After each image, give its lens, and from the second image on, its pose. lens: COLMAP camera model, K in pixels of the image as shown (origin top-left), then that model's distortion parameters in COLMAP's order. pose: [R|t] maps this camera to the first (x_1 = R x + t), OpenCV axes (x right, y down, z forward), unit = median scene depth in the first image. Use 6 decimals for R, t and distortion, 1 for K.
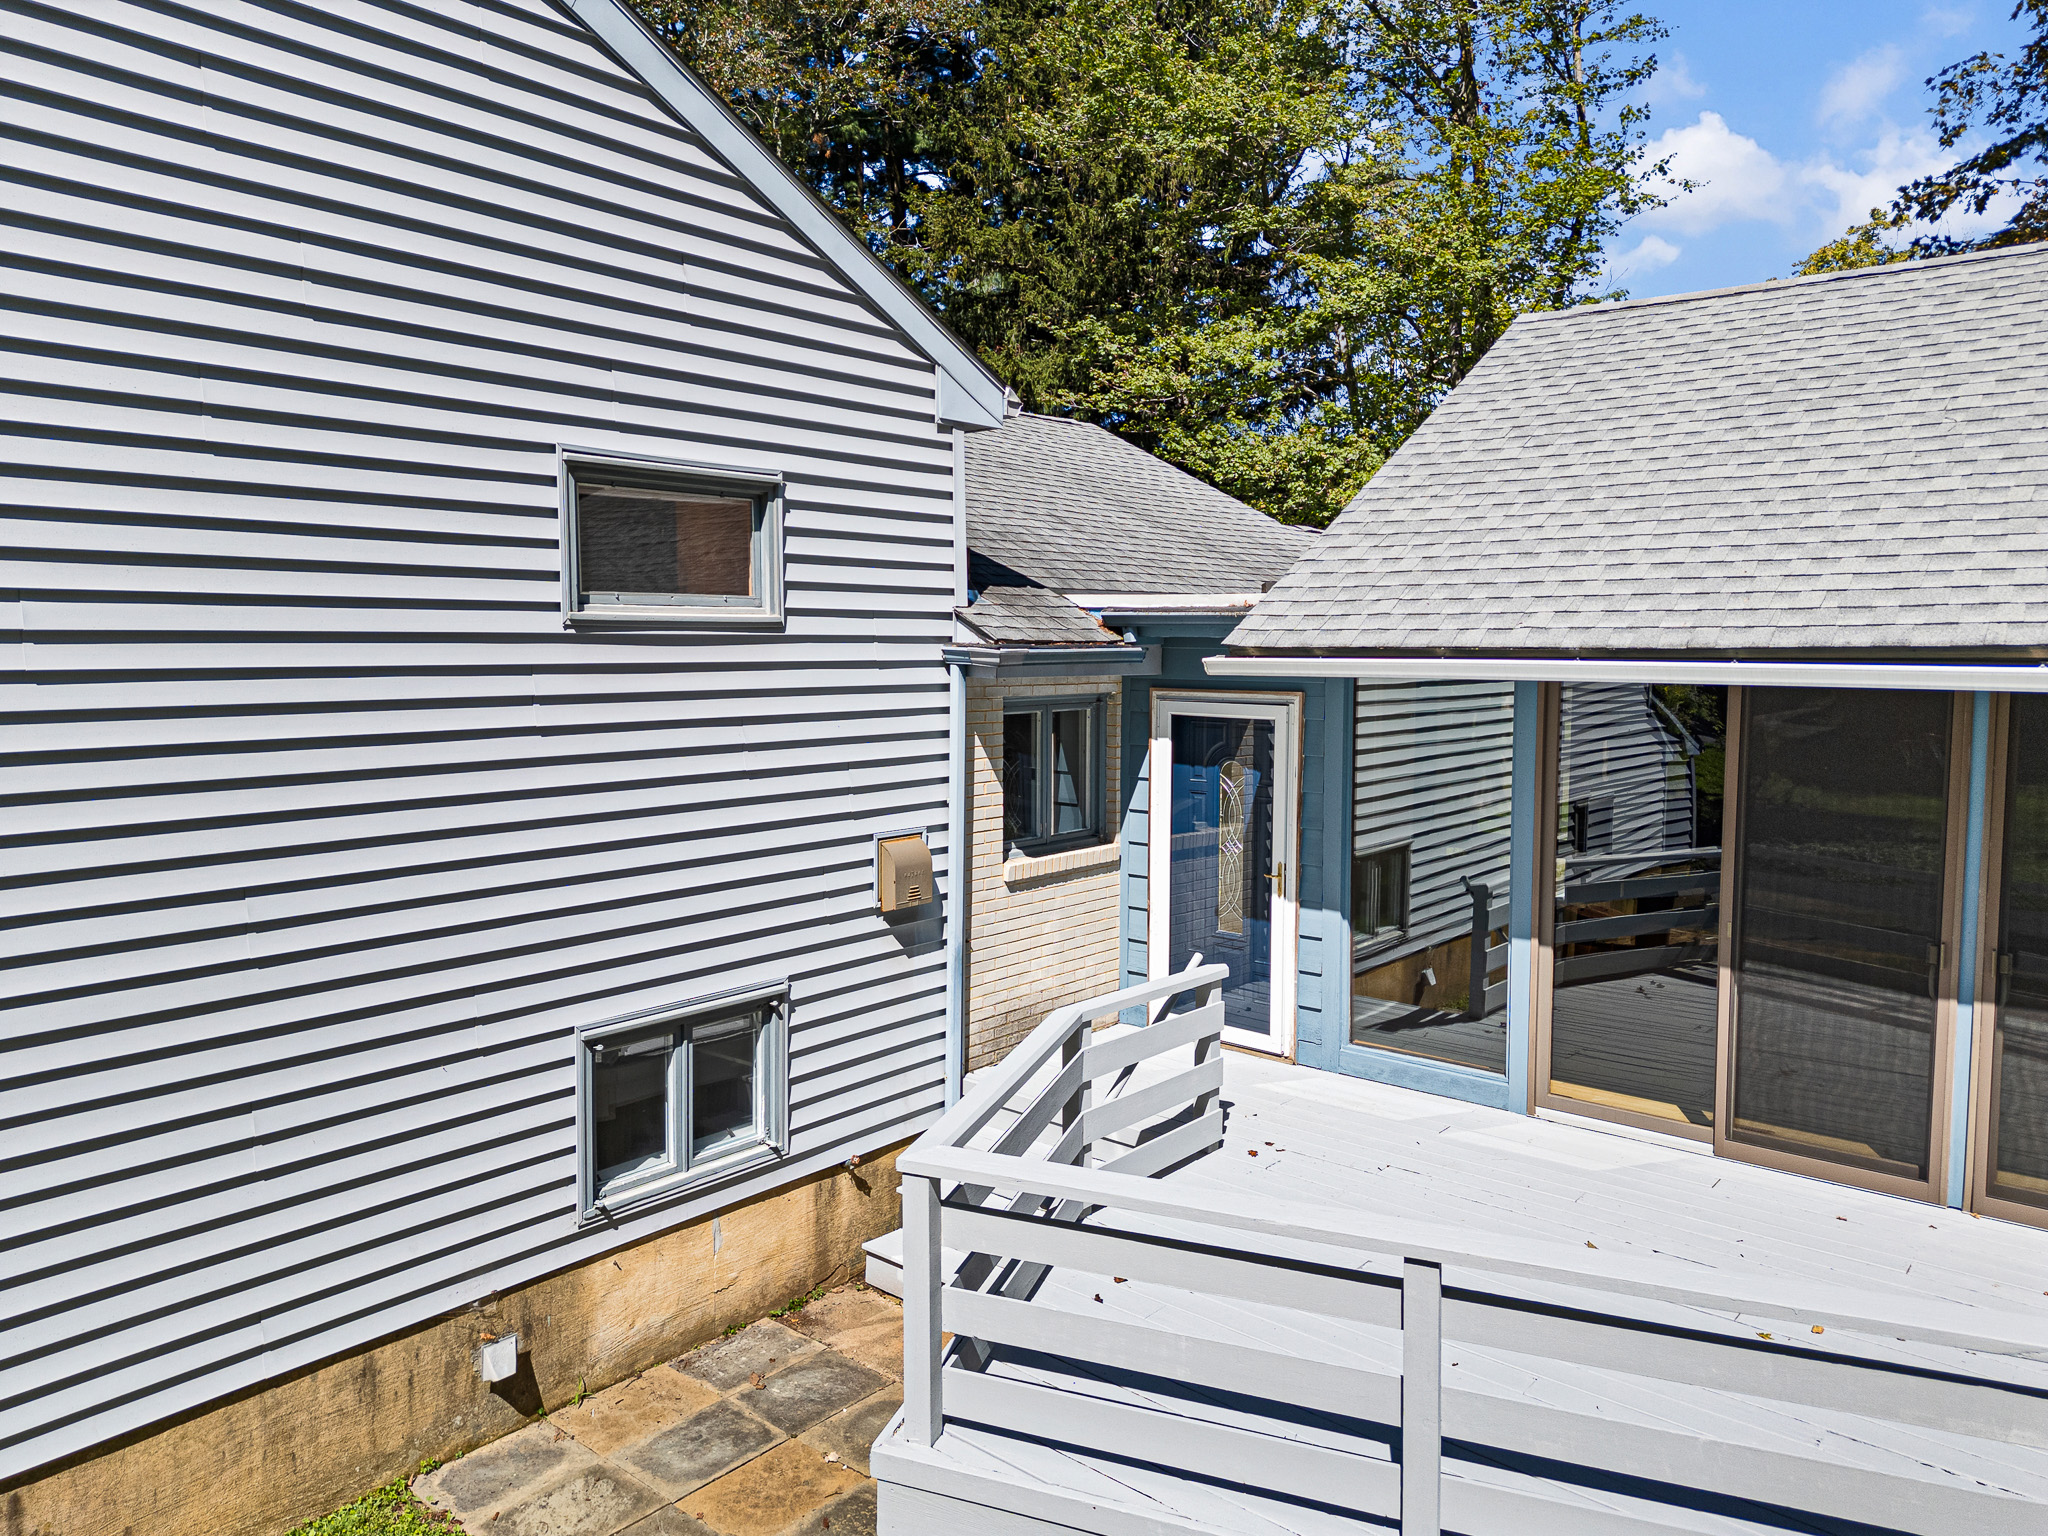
lens RADIAL K [[1448.4, 0, 1031.7], [0, 1448.4, 764.6], [0, 0, 1]] dist [0.088773, -0.071717]
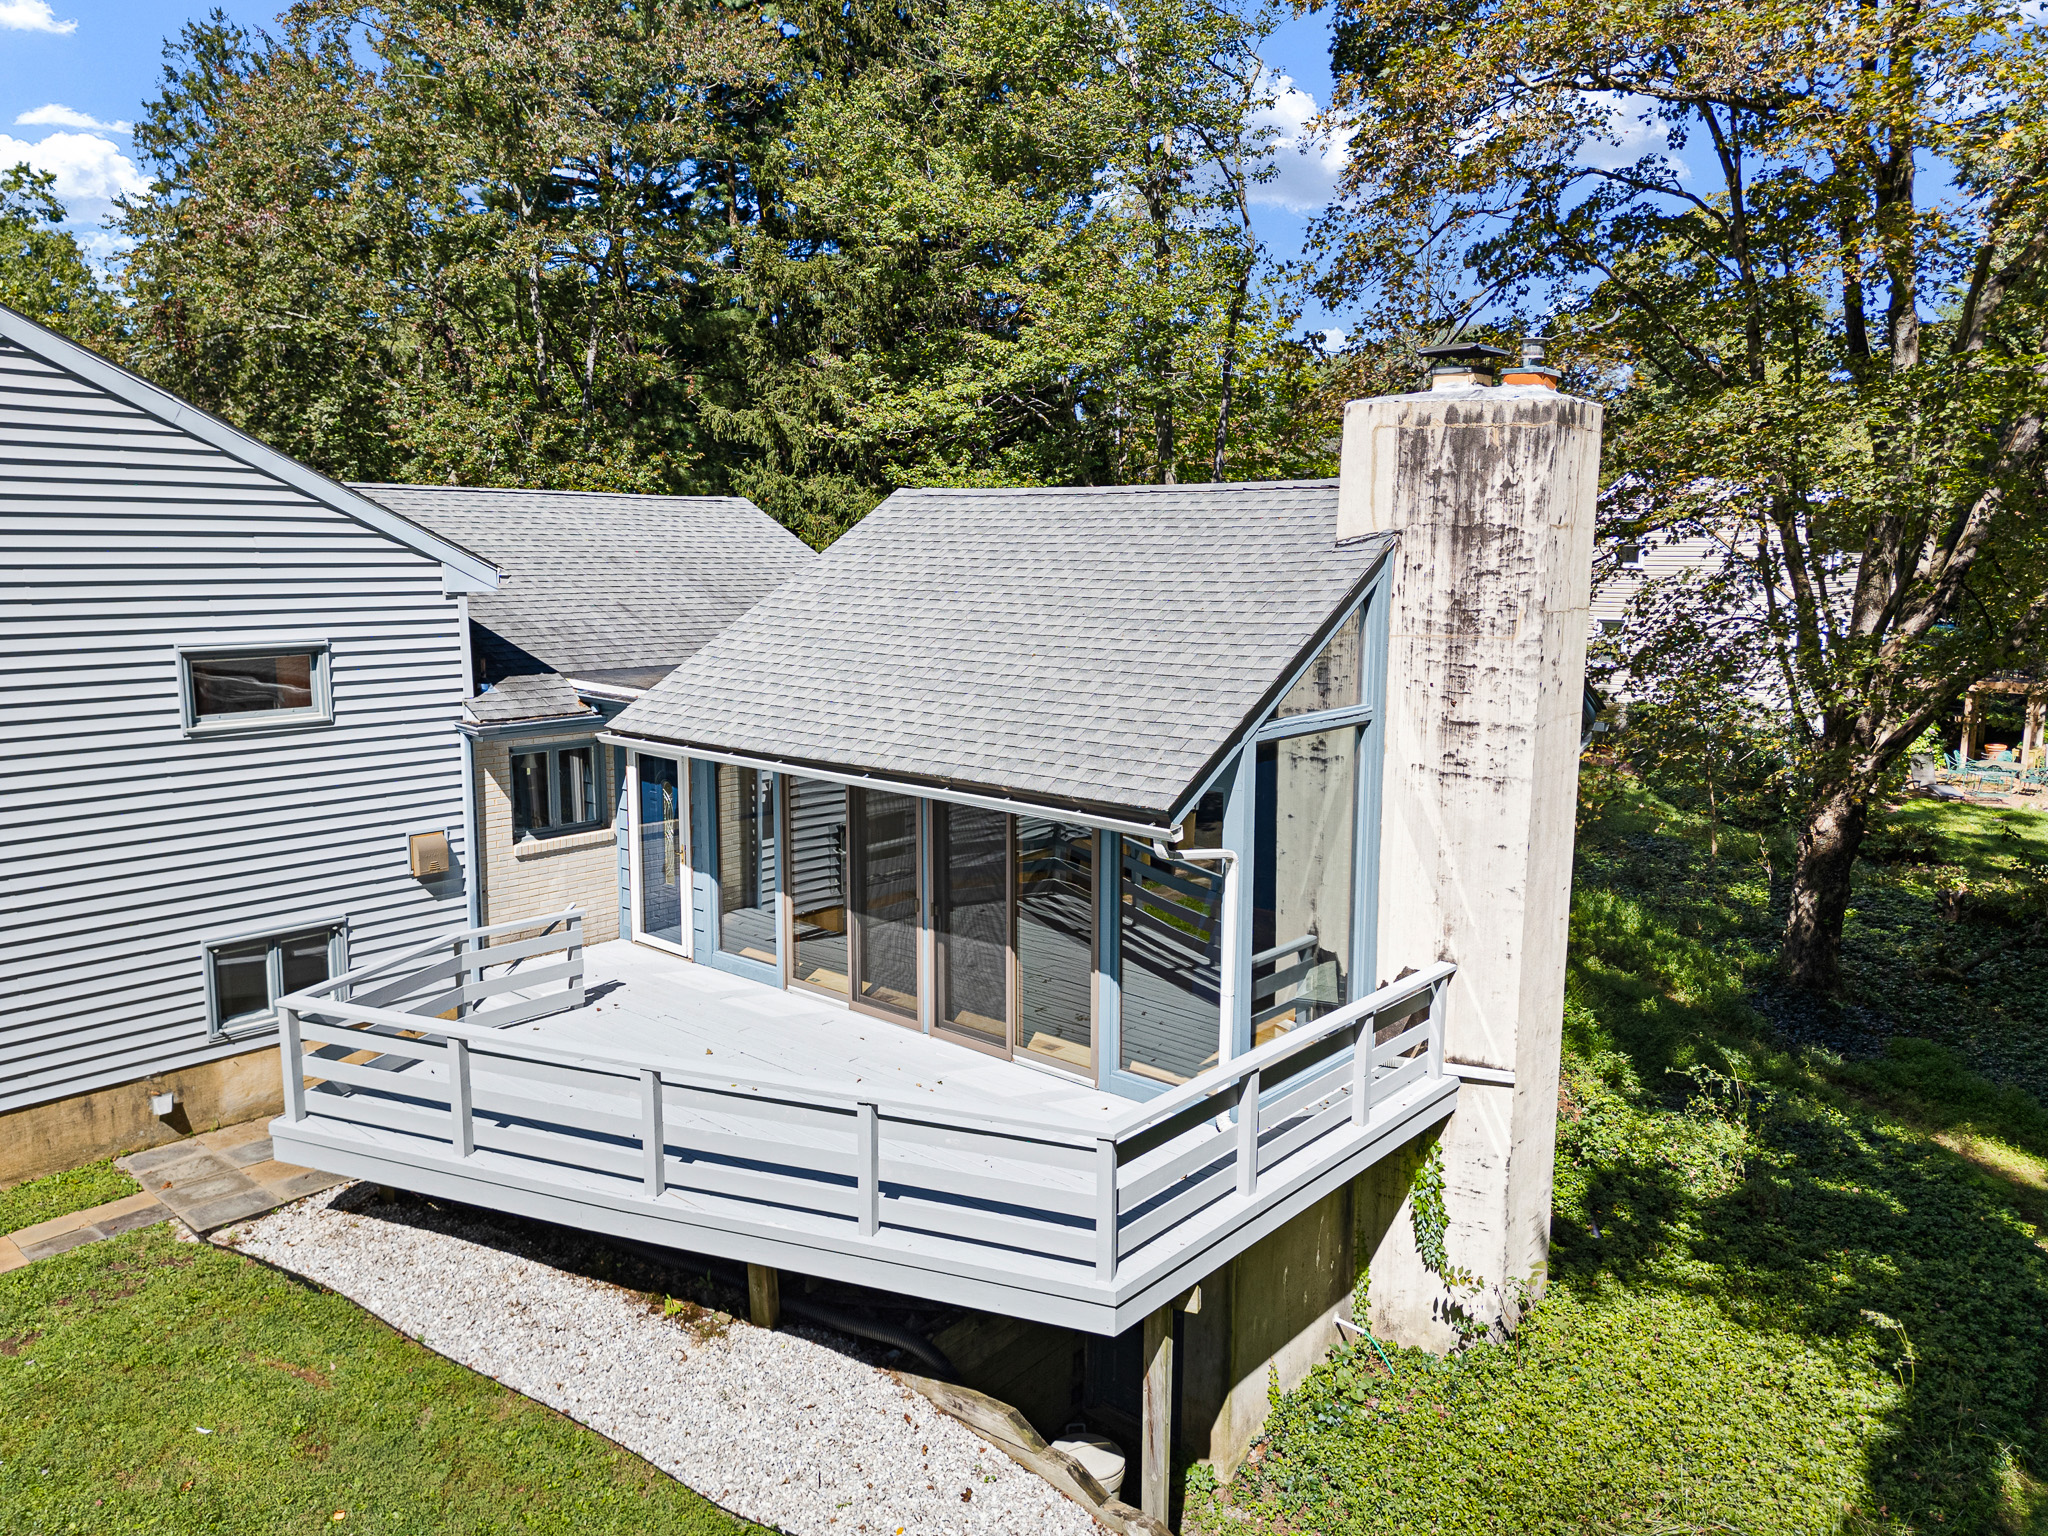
lens RADIAL K [[1440.4, 0, 1025.8], [0, 1440.4, 763.0], [0, 0, 1]] dist [0.068596, -0.065896]
pose [[0.999891, 0.005814, -0.013578, 0.697647], [-0.004977, 0.998131, 0.060905, -0.154768], [0.013907, -0.060831, 0.998051, -0.781727]]
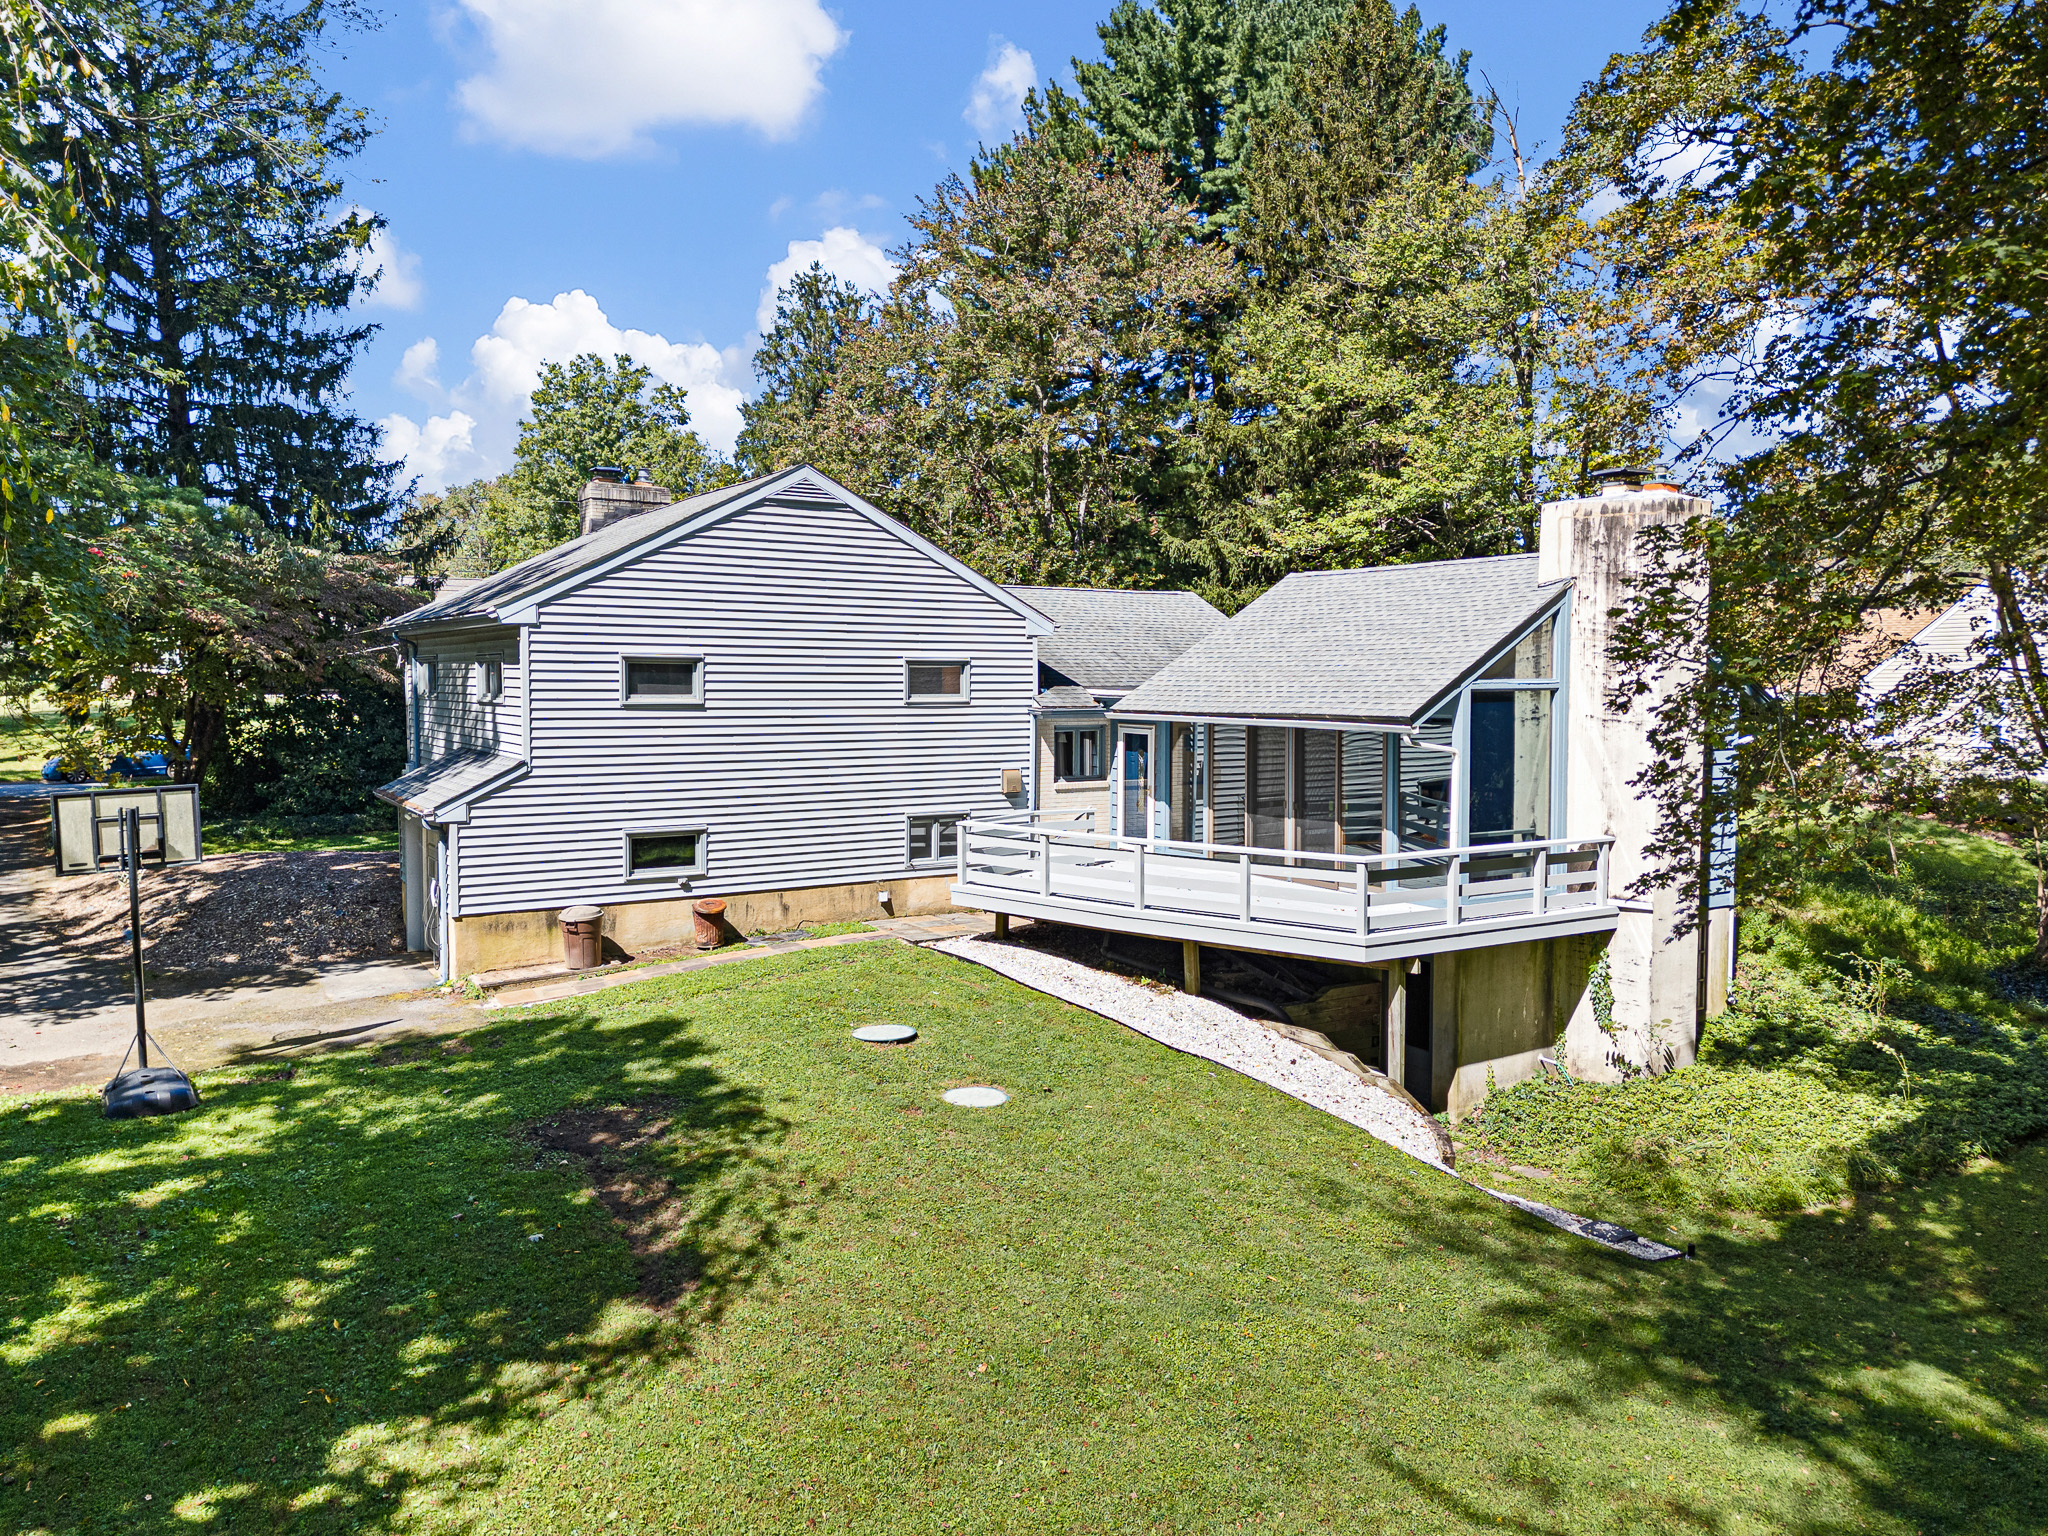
lens RADIAL K [[1406.7, 0, 1033.6], [0, 1406.7, 793.2], [0, 0, 1]] dist [0.060770, -0.001247]
pose [[0.951157, 0.024624, -0.307725, 0.941238], [-0.026917, 0.999633, -0.003207, 0.115359], [0.307533, 0.011334, 0.951470, -1.969210]]
